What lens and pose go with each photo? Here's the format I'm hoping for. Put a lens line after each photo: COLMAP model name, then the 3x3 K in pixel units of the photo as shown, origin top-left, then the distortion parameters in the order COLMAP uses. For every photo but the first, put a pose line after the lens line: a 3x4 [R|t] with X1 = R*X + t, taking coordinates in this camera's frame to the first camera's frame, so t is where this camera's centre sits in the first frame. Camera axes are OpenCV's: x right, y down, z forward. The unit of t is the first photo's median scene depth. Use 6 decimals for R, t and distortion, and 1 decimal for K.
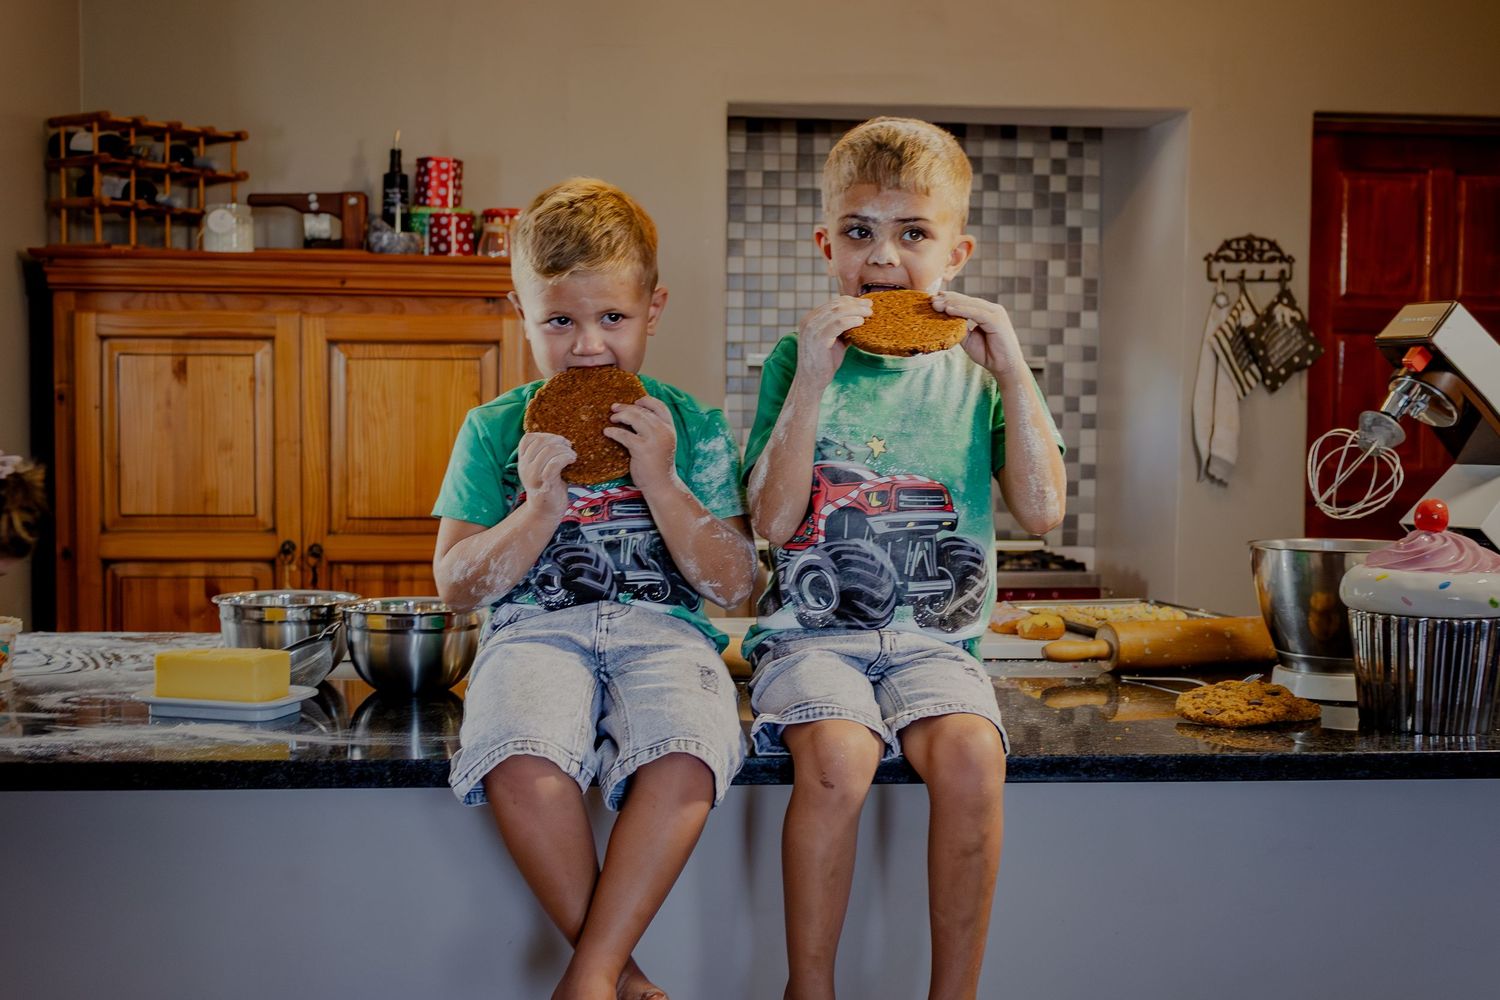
lens RADIAL K [[1950.3, 0, 752.1], [0, 1950.3, 503.3], [0, 0, 1]] dist [0.002701, 0.000000]
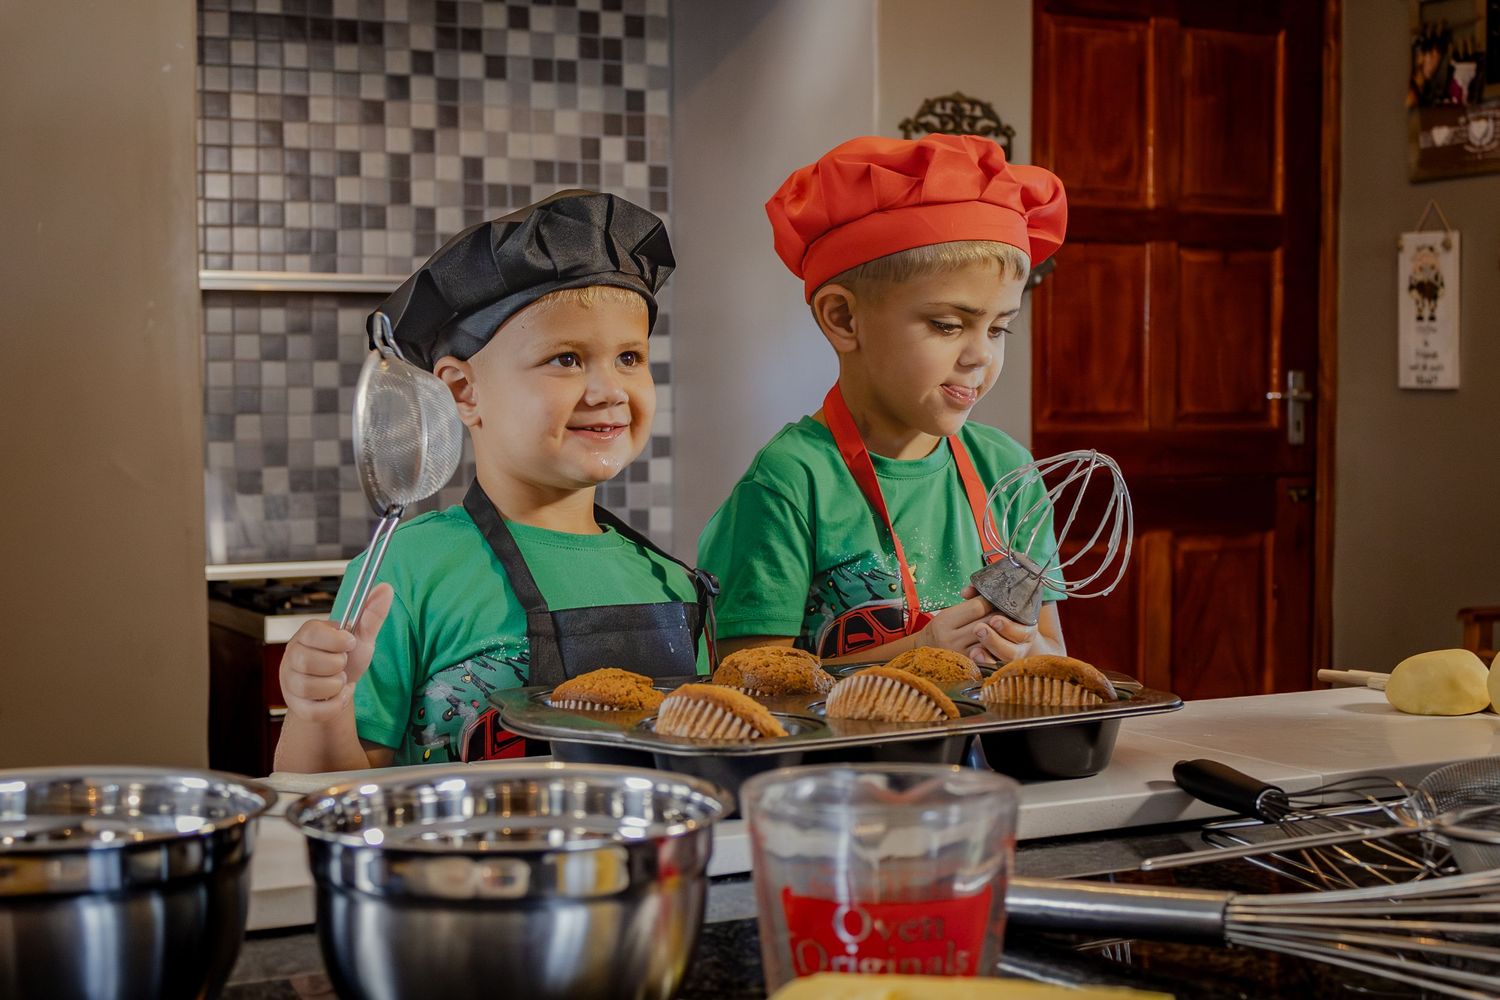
lens RADIAL K [[2272.3, 0, 749.3], [0, 2272.3, 505.7], [0, 0, 1]] dist [0.018144, 0.000000]
pose [[0.920077, -0.032439, 0.390392, -0.143762], [0.032695, 0.999447, 0.005991, 0.001232], [-0.390370, 0.007252, 0.920629, 0.312833]]
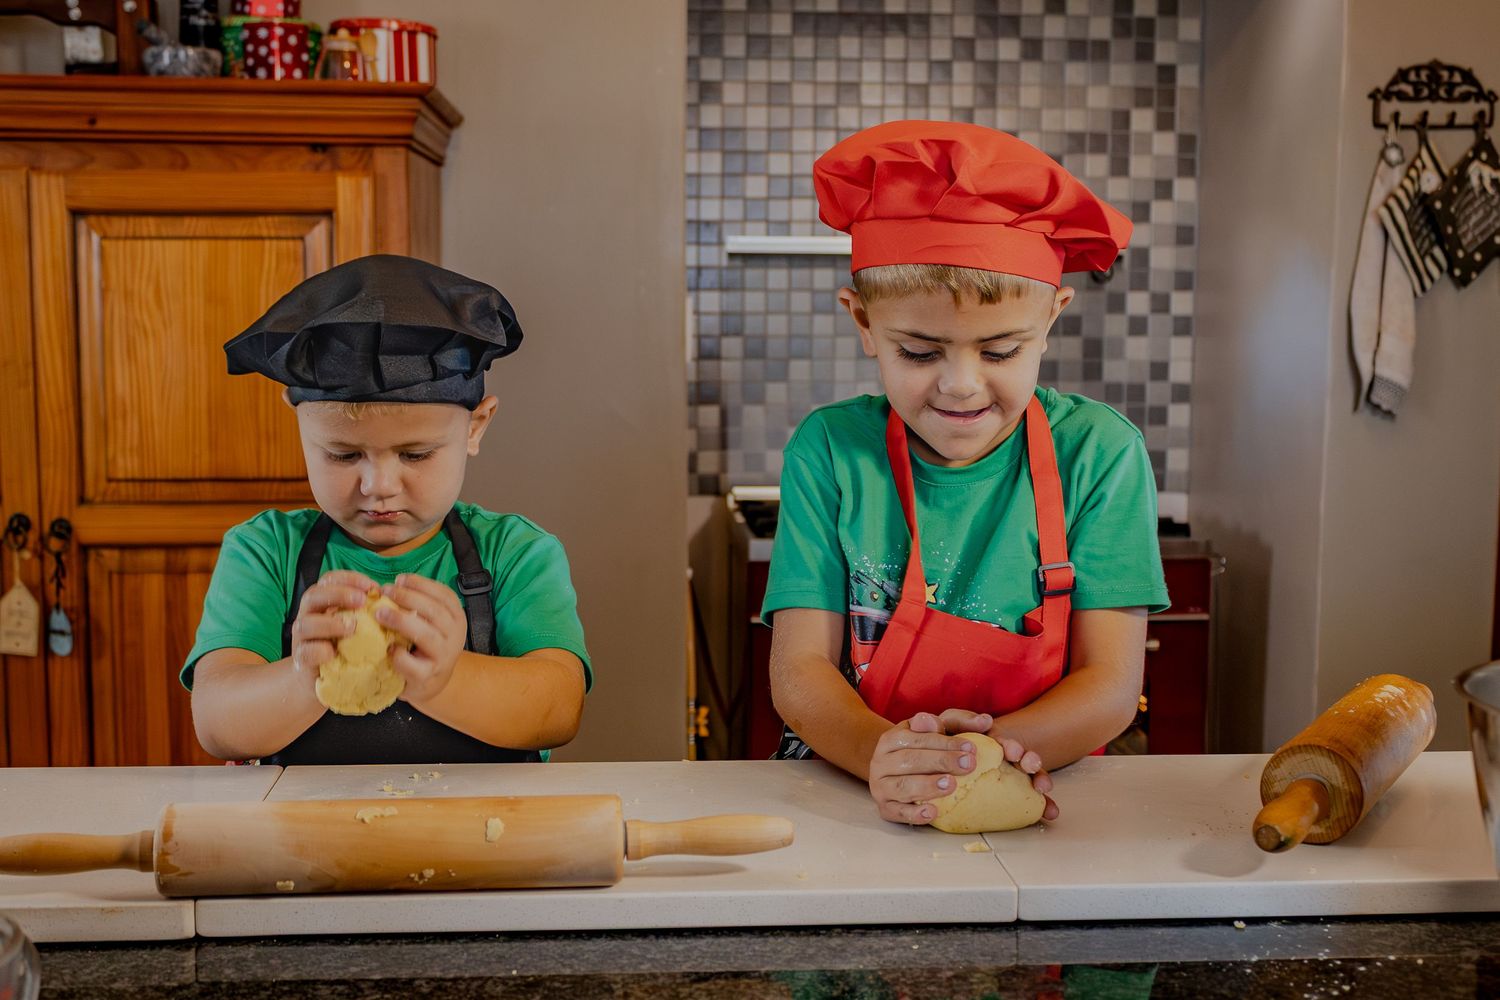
lens RADIAL K [[1893.5, 0, 753.9], [0, 1893.5, 497.3], [0, 0, 1]] dist [-0.006052, 0.000000]
pose [[0.999969, -0.001439, -0.007792, 0.016762], [0.001848, 0.998603, 0.052814, -0.018889], [0.007705, -0.052826, 0.998574, 0.337835]]
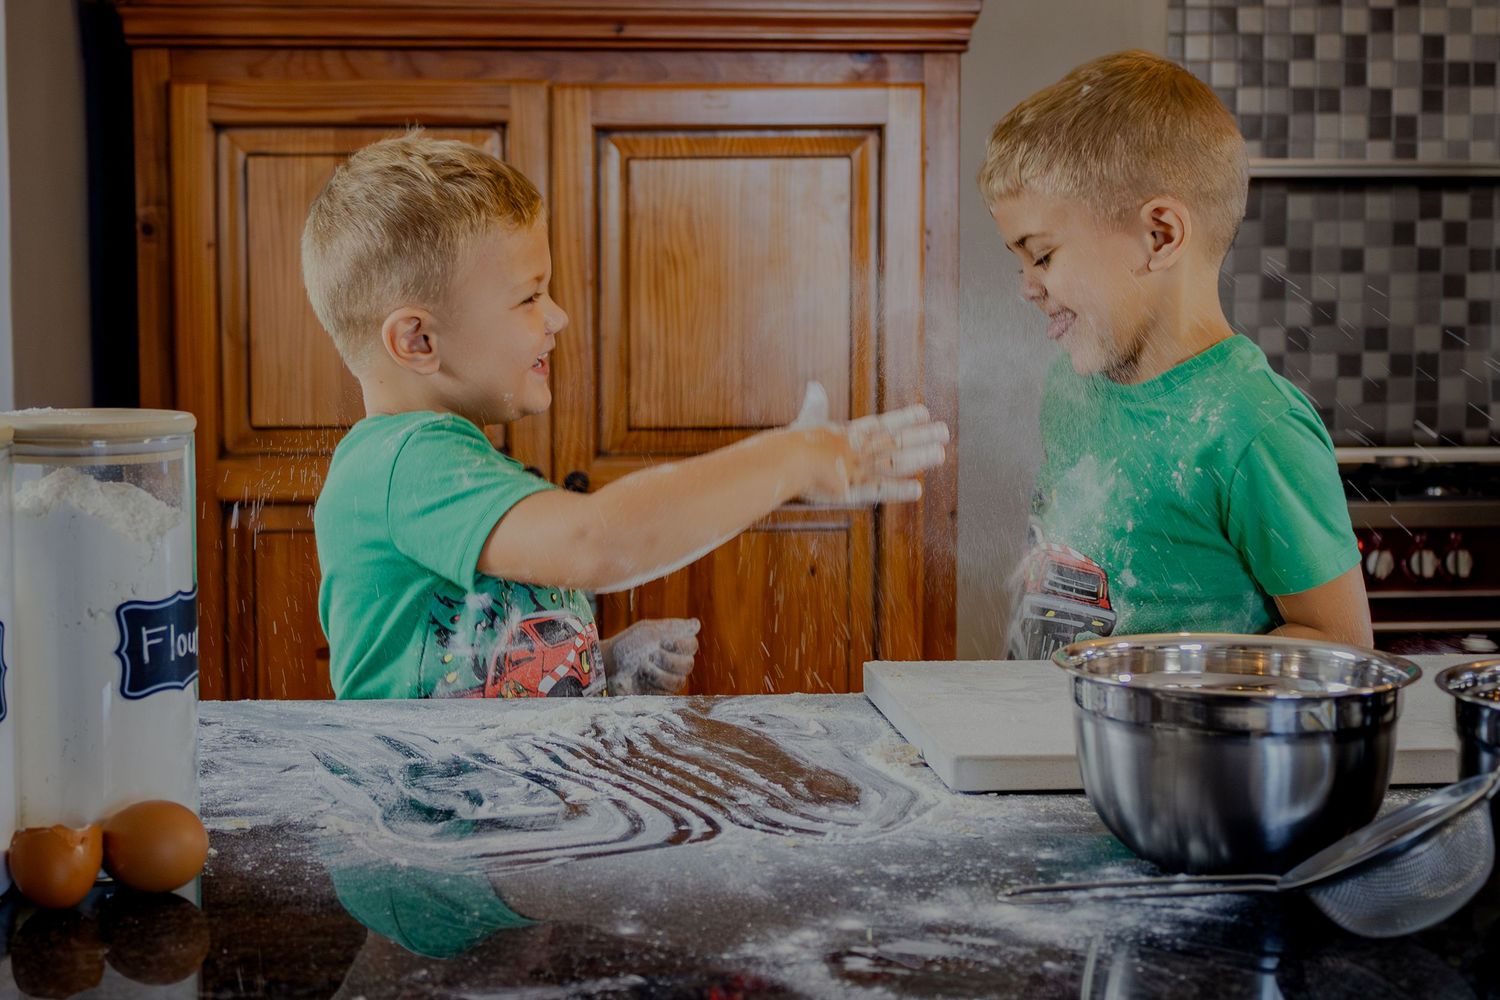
lens RADIAL K [[2413.7, 0, 636.9], [0, 2413.7, 444.7], [0, 0, 1]] dist [-0.001702, 0.000000]
pose [[0.999863, -0.010639, -0.012706, -0.184943], [0.010951, 0.999635, 0.024716, -0.005206], [0.012439, -0.024852, 0.999614, 0.252429]]
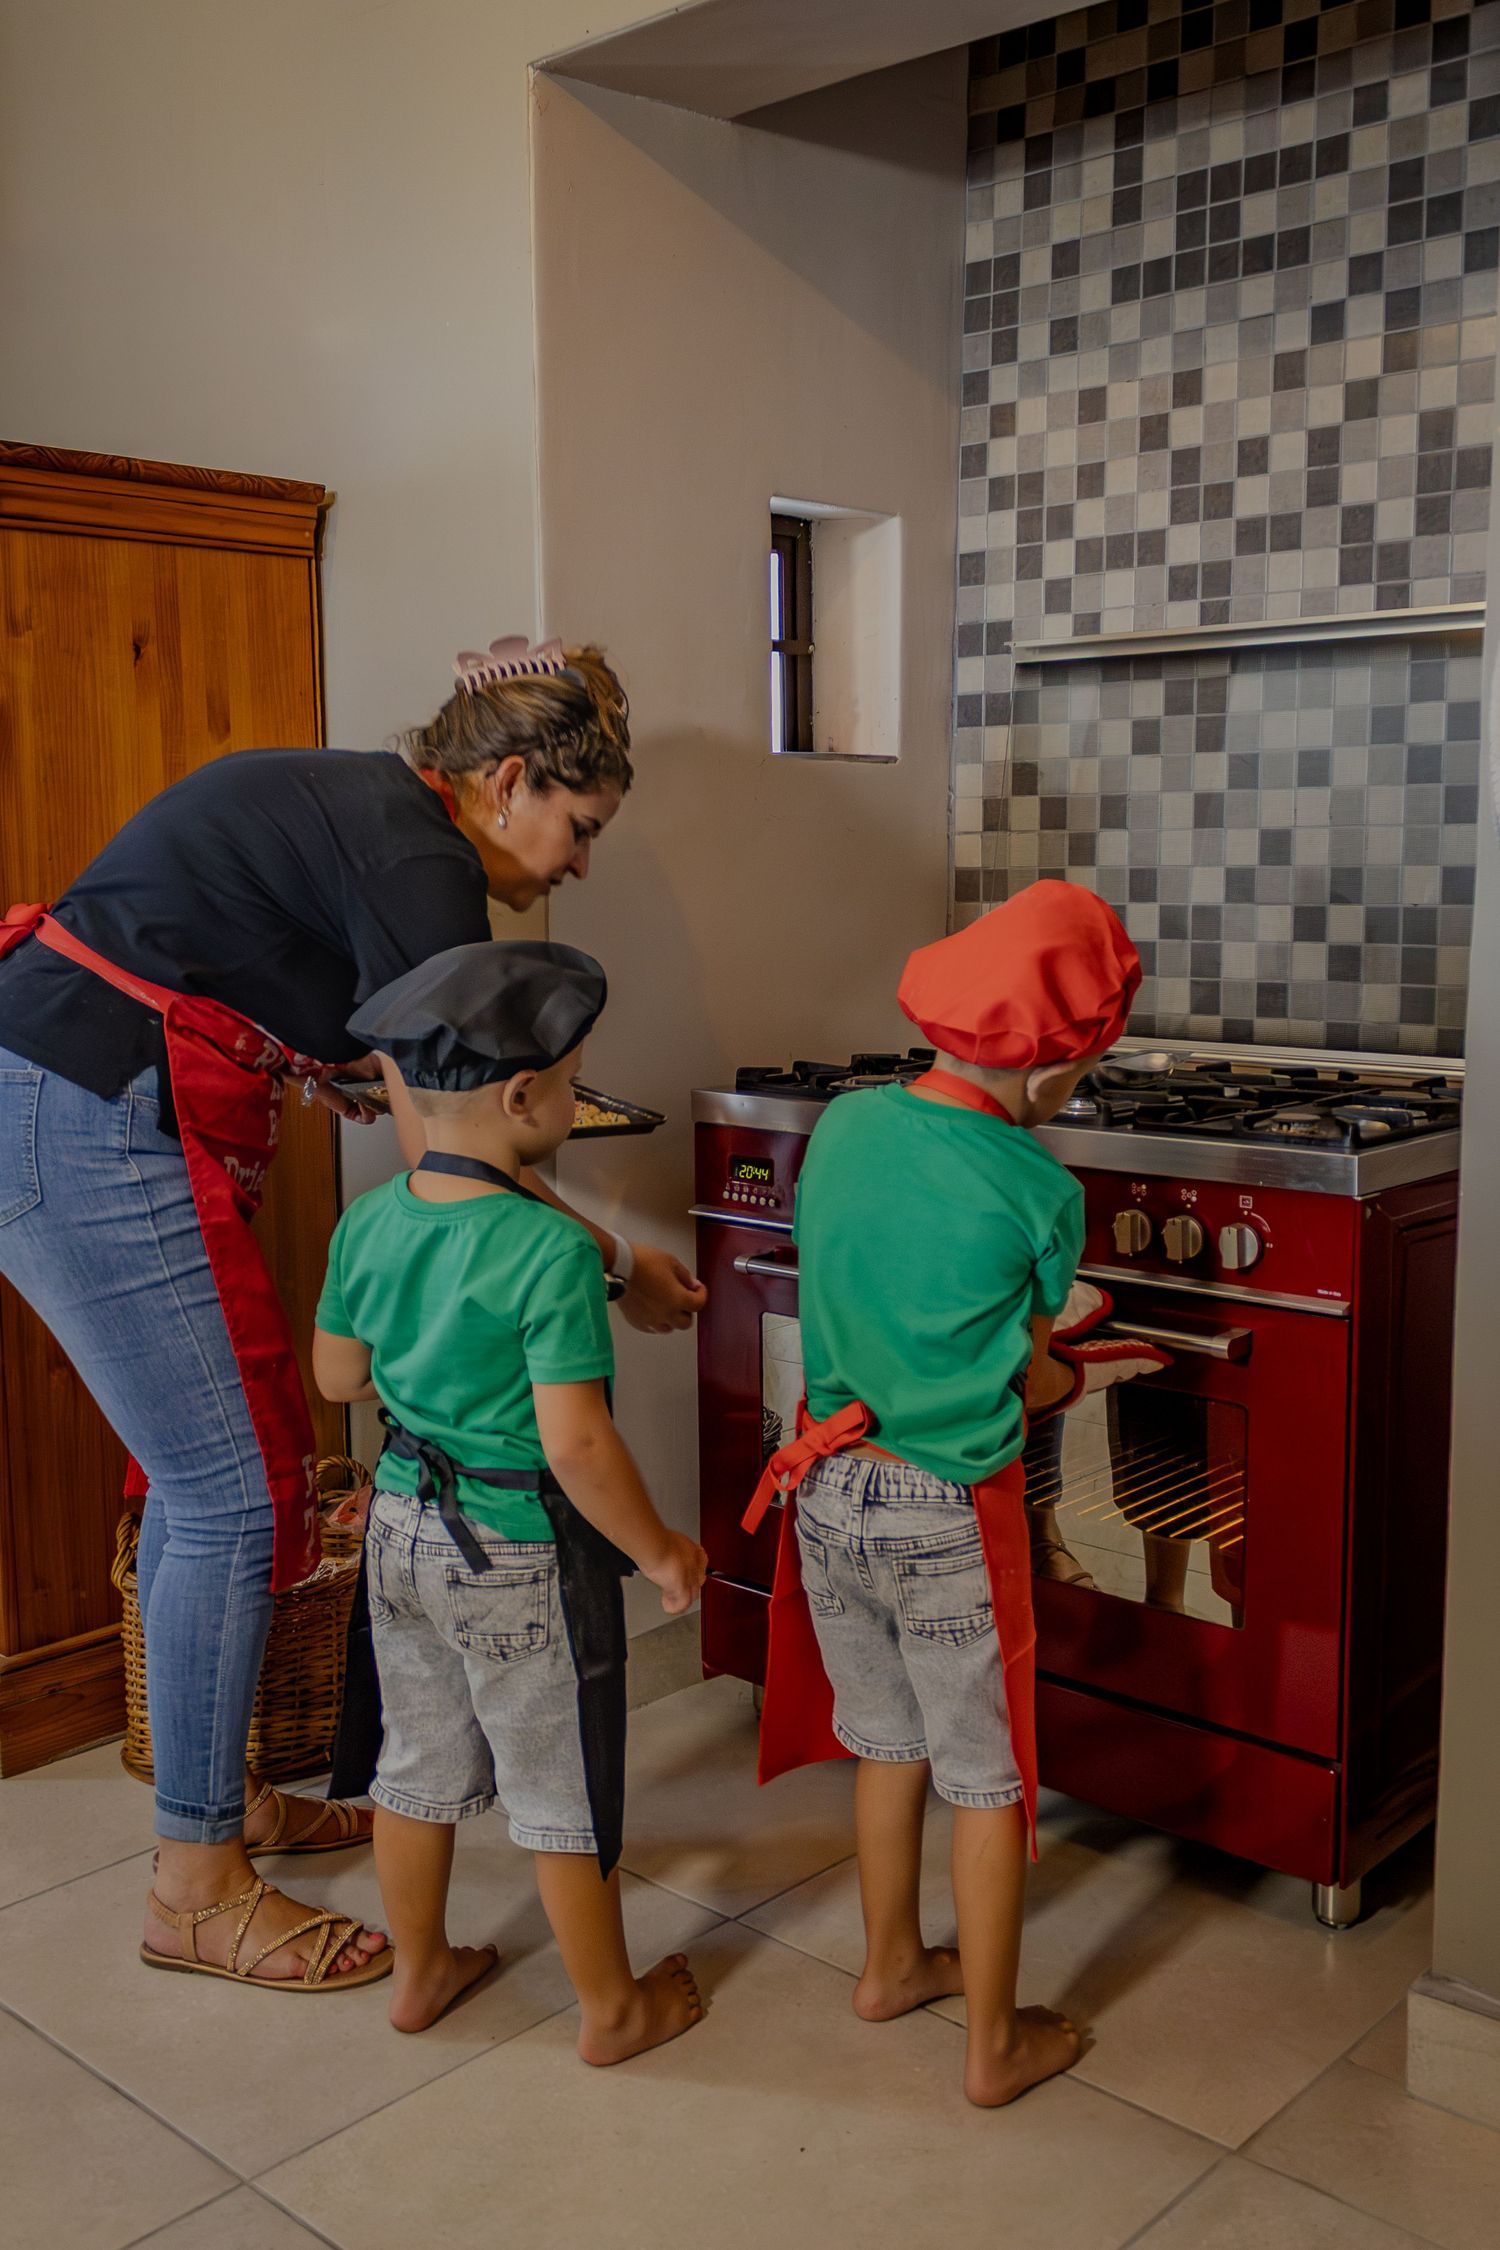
lens RADIAL K [[2131.9, 0, 754.7], [0, 2131.9, 1127.8], [0, 0, 1]] dist [0.001646, 0.000000]
pose [[0.675646, 0.085562, -0.732245, 0.438232], [-0.032280, 0.995723, 0.086564, 0.000178], [0.736520, -0.034850, 0.675518, 0.731721]]
